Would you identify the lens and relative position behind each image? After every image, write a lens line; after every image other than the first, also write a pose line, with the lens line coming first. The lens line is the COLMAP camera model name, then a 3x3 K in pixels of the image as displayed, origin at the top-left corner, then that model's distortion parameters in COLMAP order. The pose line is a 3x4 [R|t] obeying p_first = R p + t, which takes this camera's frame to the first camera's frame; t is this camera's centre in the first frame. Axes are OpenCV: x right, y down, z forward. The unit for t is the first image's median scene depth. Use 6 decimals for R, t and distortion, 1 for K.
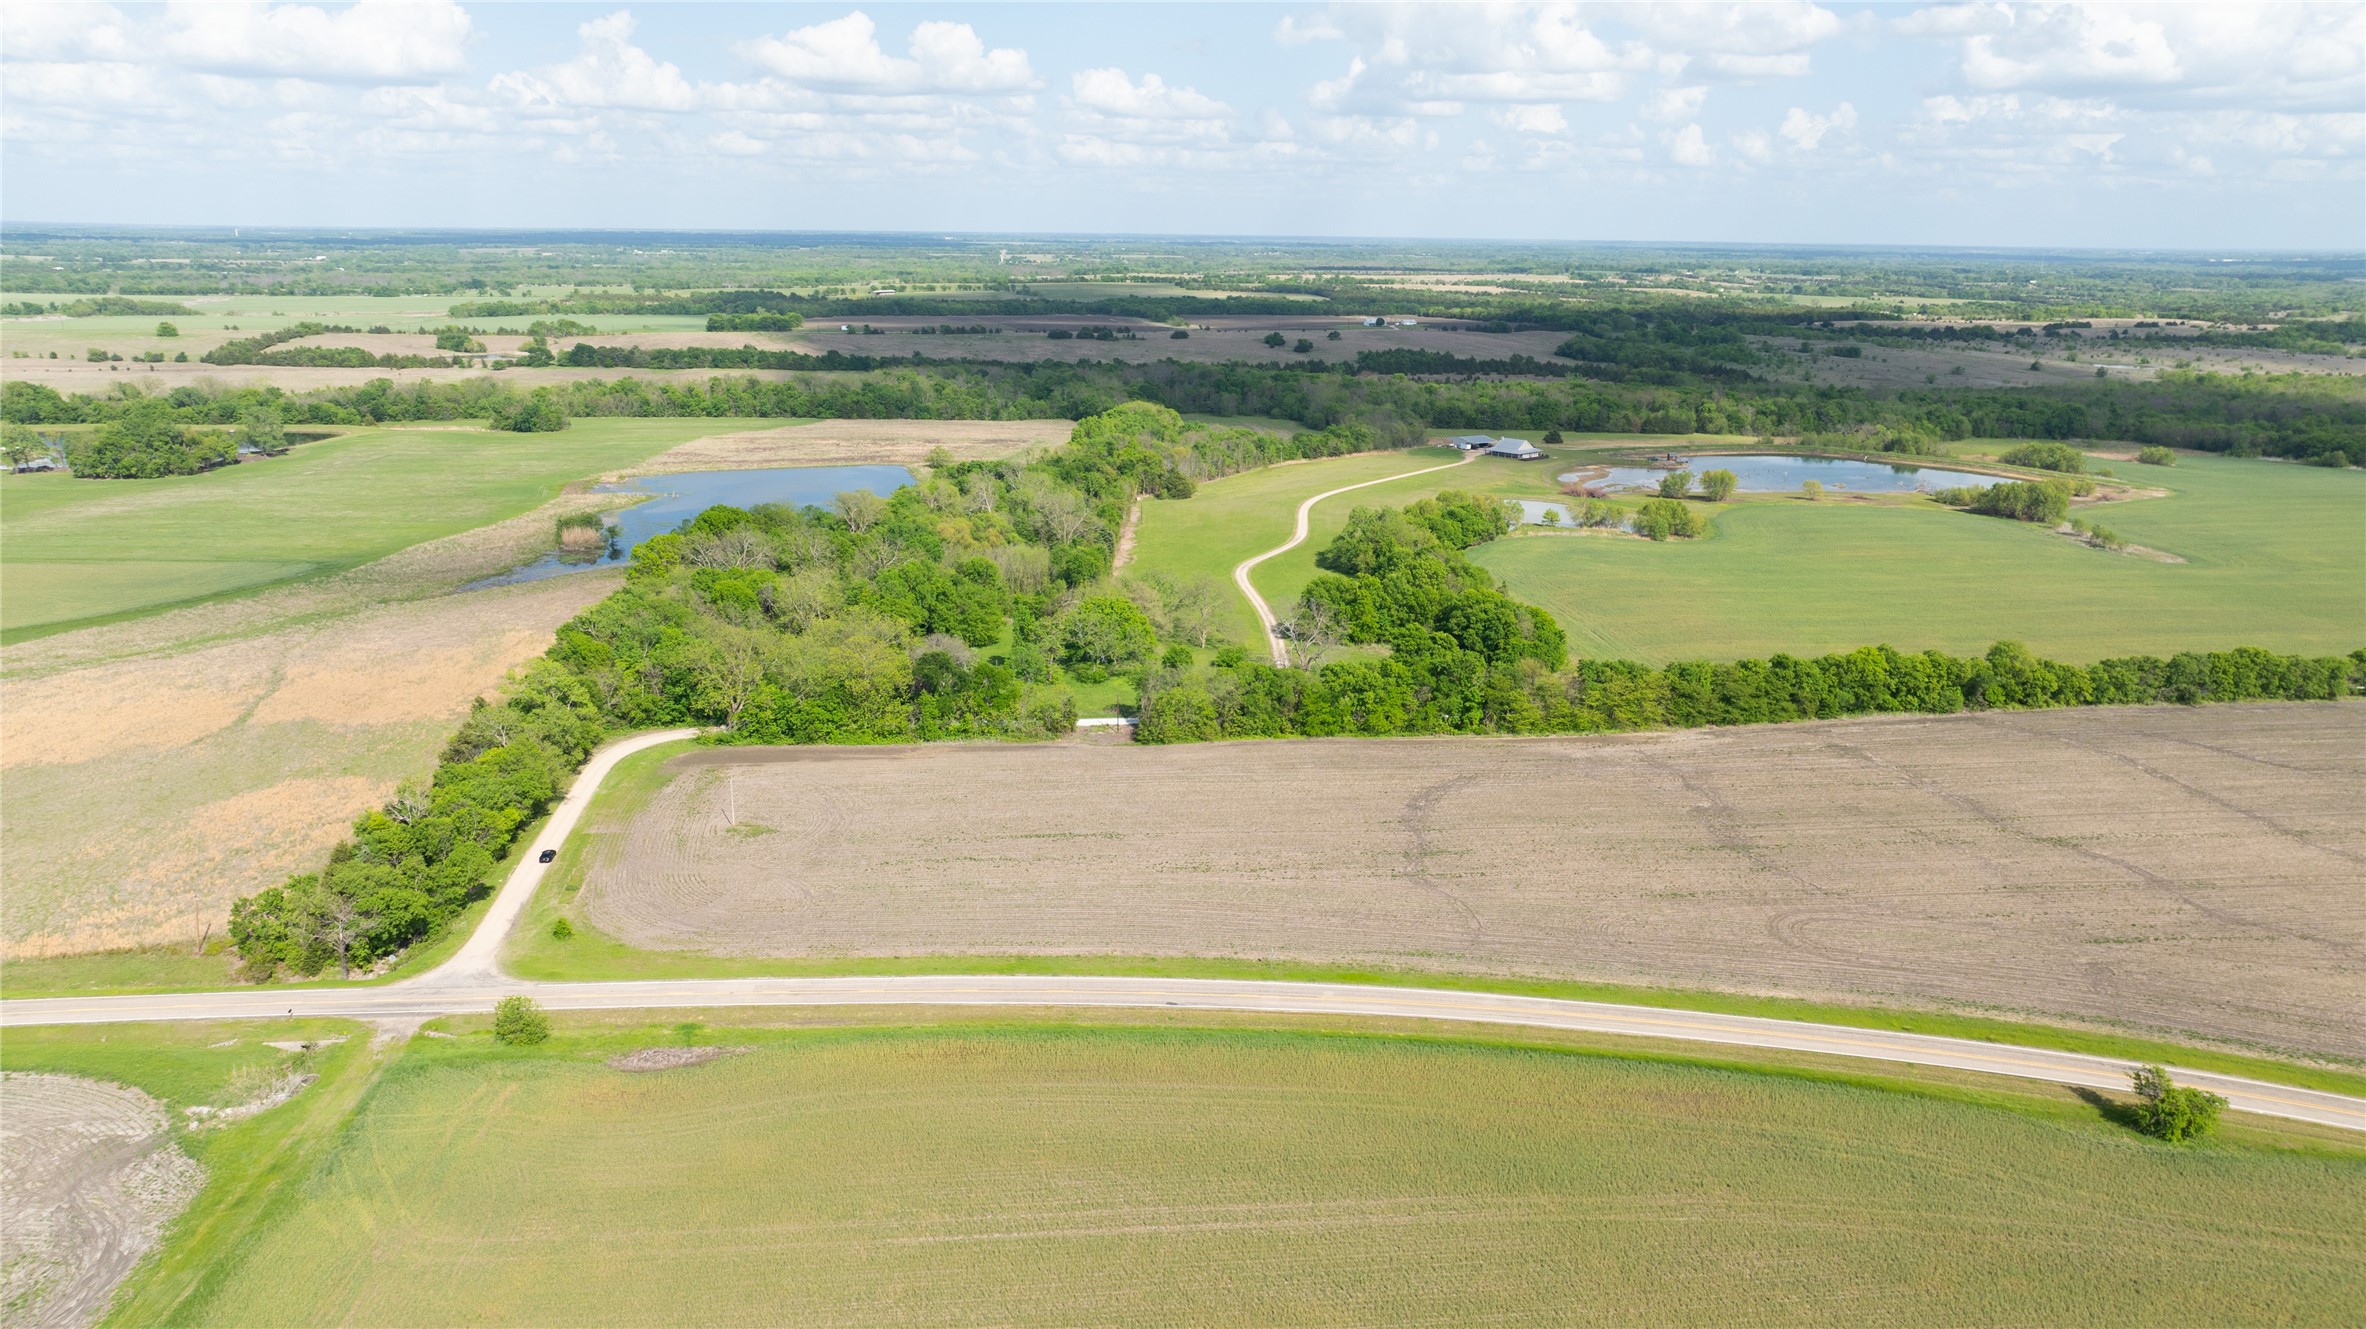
lens RADIAL K [[1666.8, 0, 1190.0], [0, 1666.8, 671.2], [0, 0, 1]] dist [-0.039836, 0.047734]
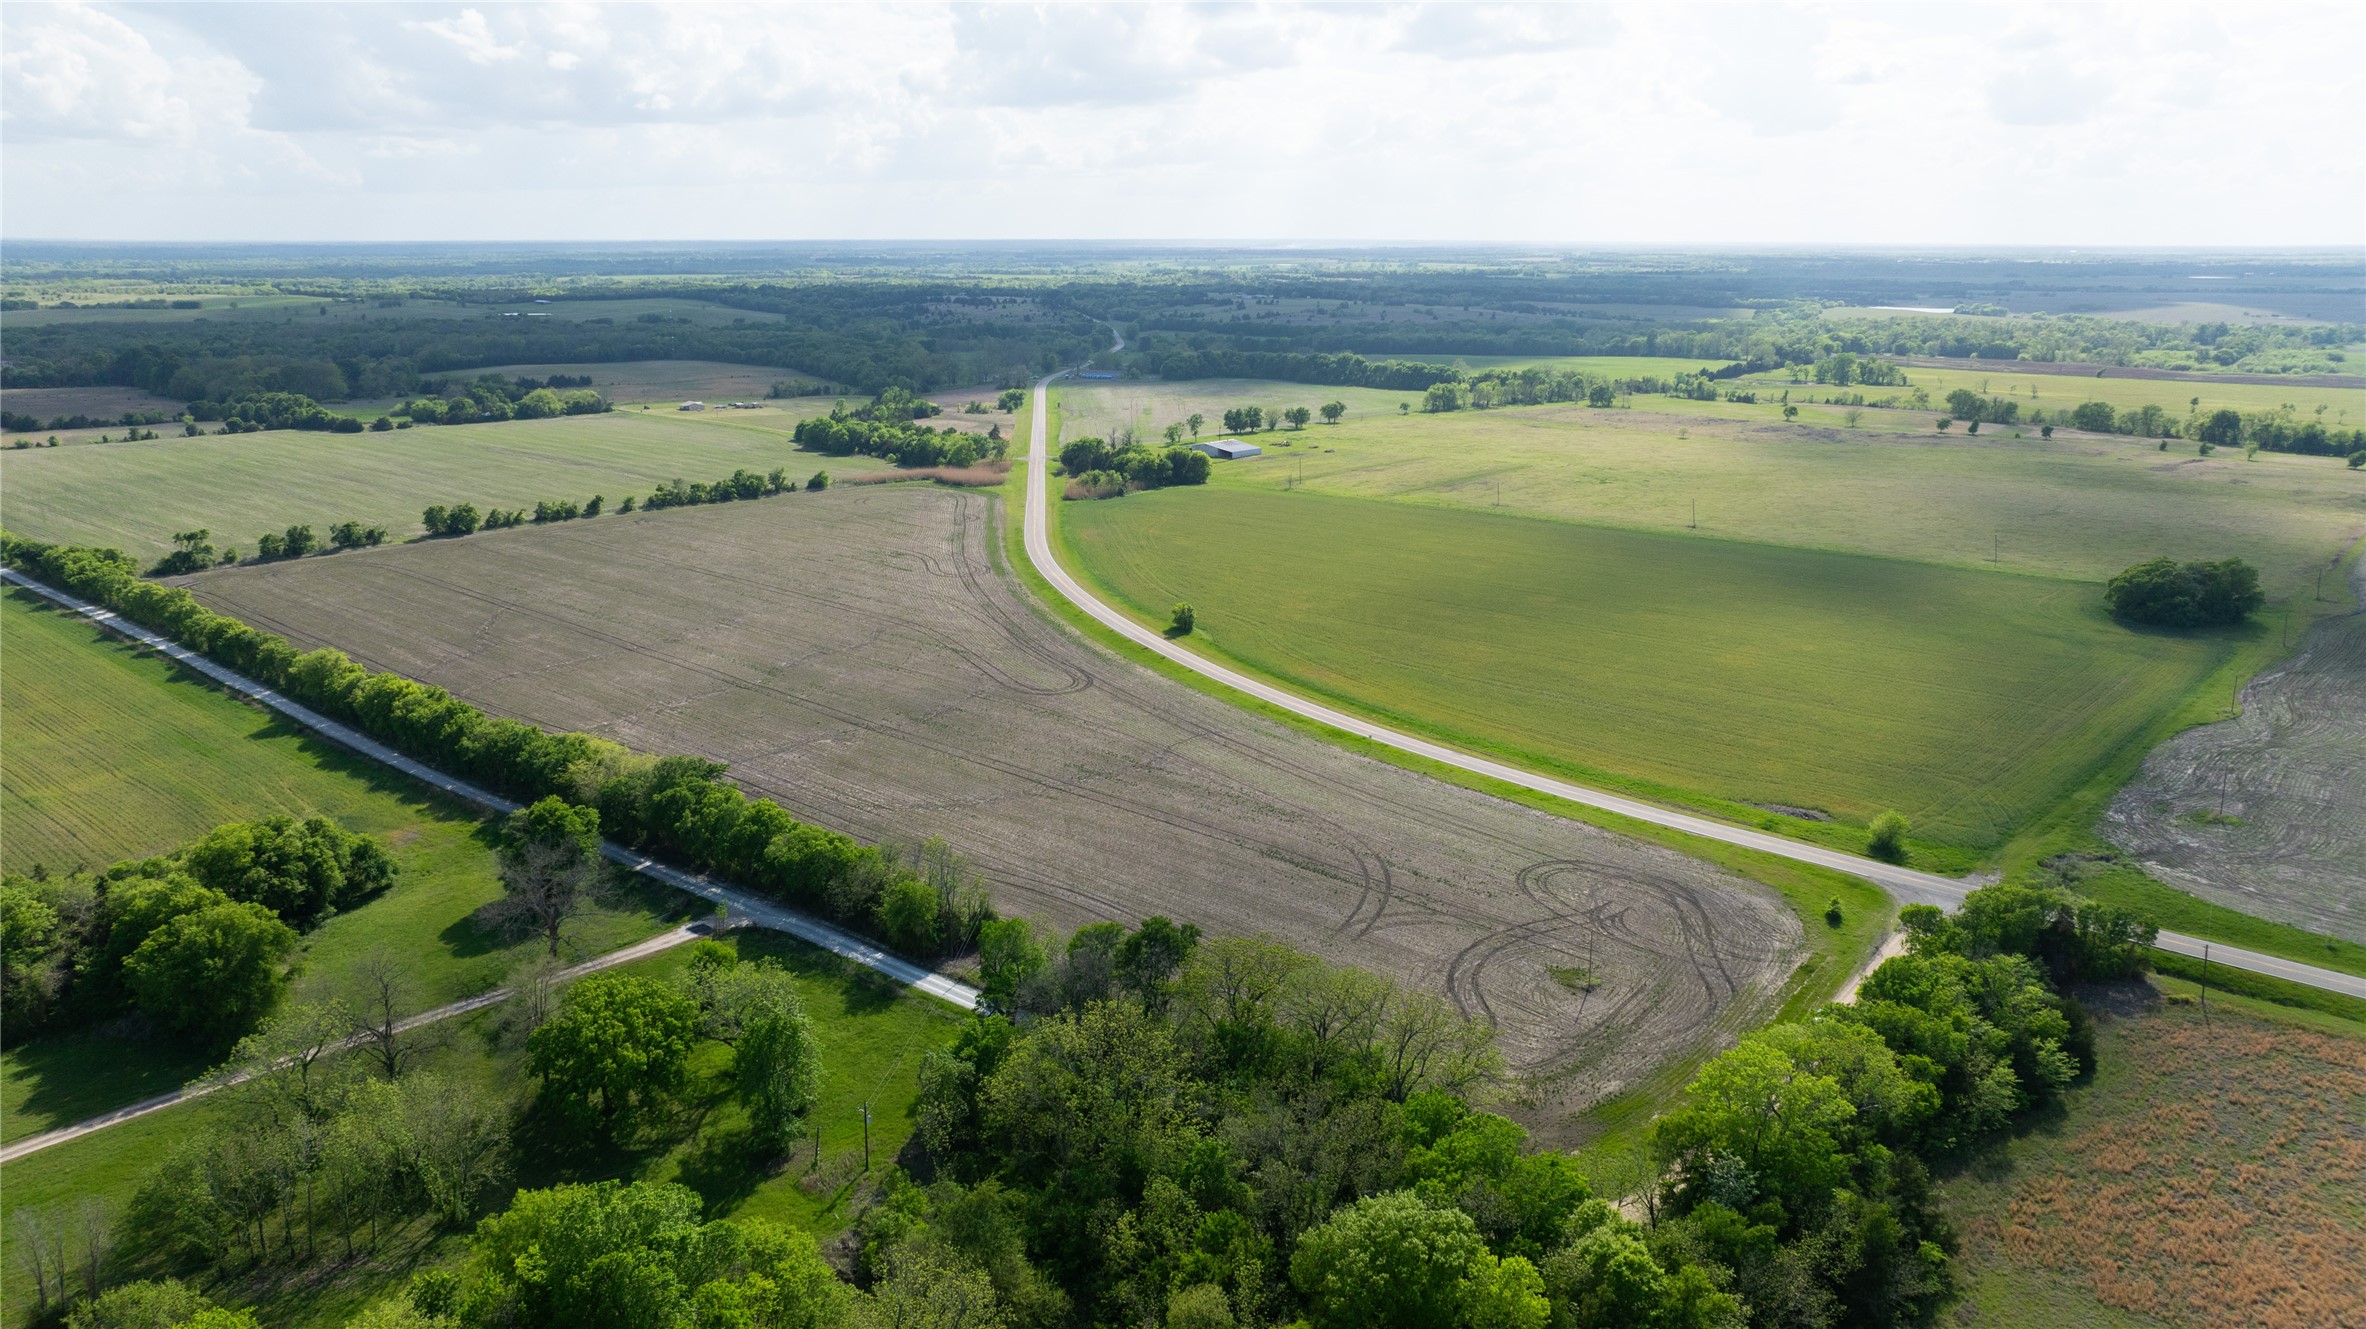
lens RADIAL K [[1666.8, 0, 1184.6], [0, 1666.8, 658.5], [0, 0, 1]] dist [-0.039836, 0.047734]
pose [[-0.679657, -0.194323, 0.707322, -0.123176], [0.178730, 0.891339, 0.416618, -0.075988], [-0.711422, 0.409577, -0.571074, 0.277442]]
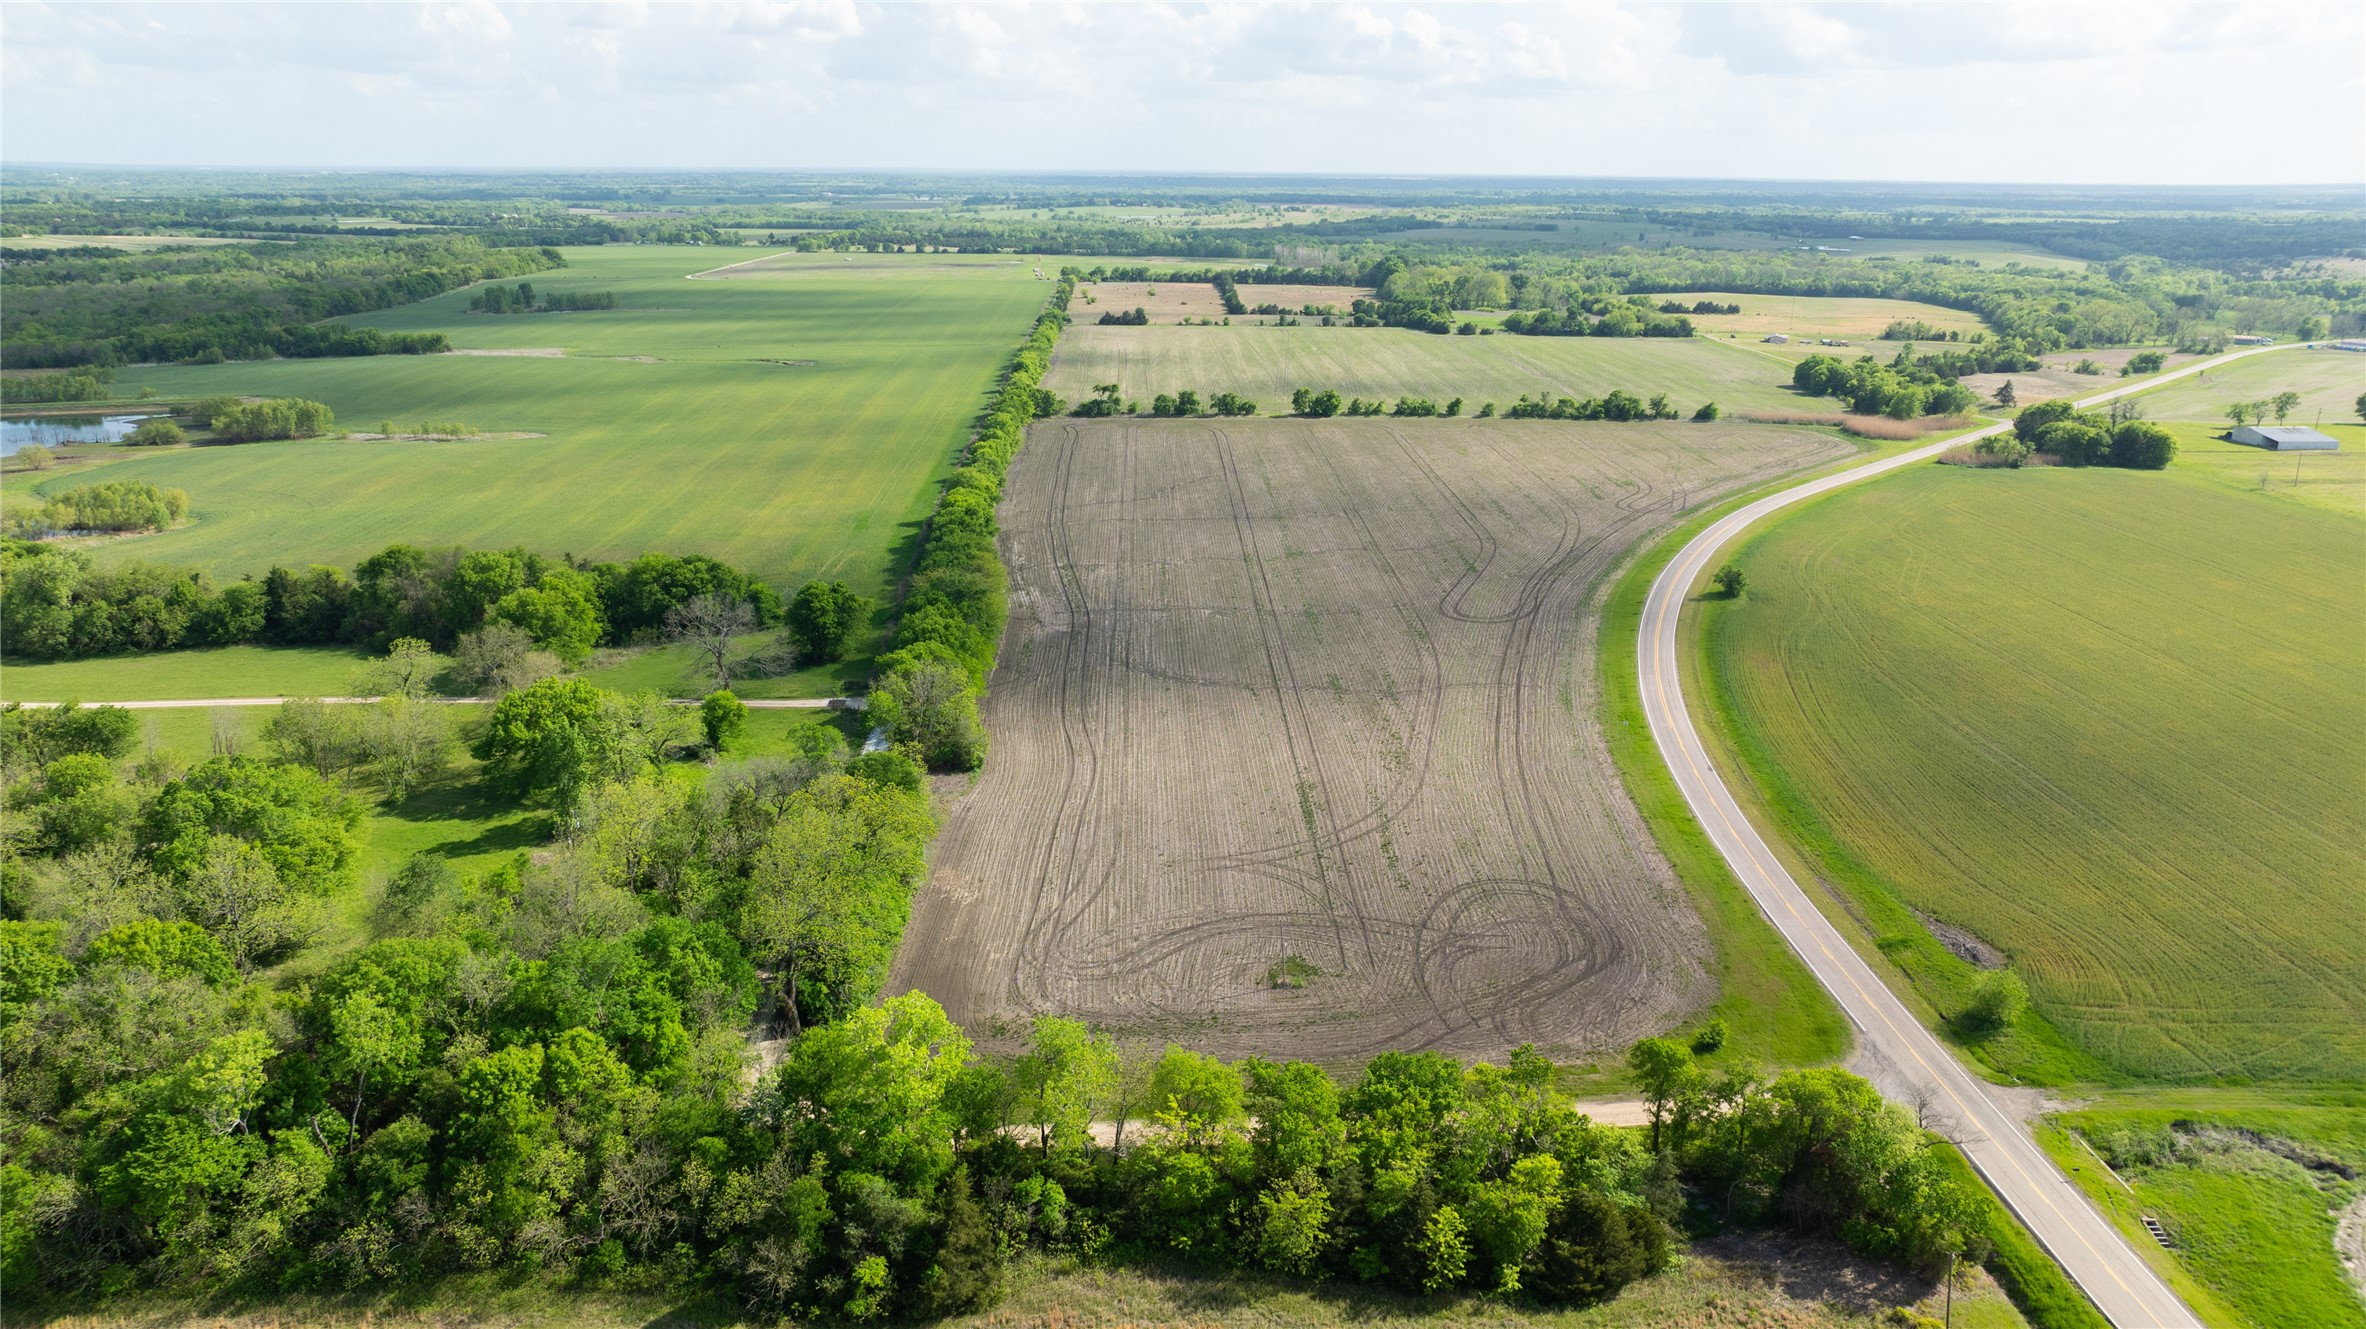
lens RADIAL K [[1666.8, 0, 1179.0], [0, 1666.8, 665.8], [0, 0, 1]] dist [-0.039836, 0.047734]
pose [[0.065555, -0.297890, 0.952347, -0.162395], [0.249821, 0.928904, 0.273361, -0.041491], [-0.966070, 0.219996, 0.135314, 0.165740]]
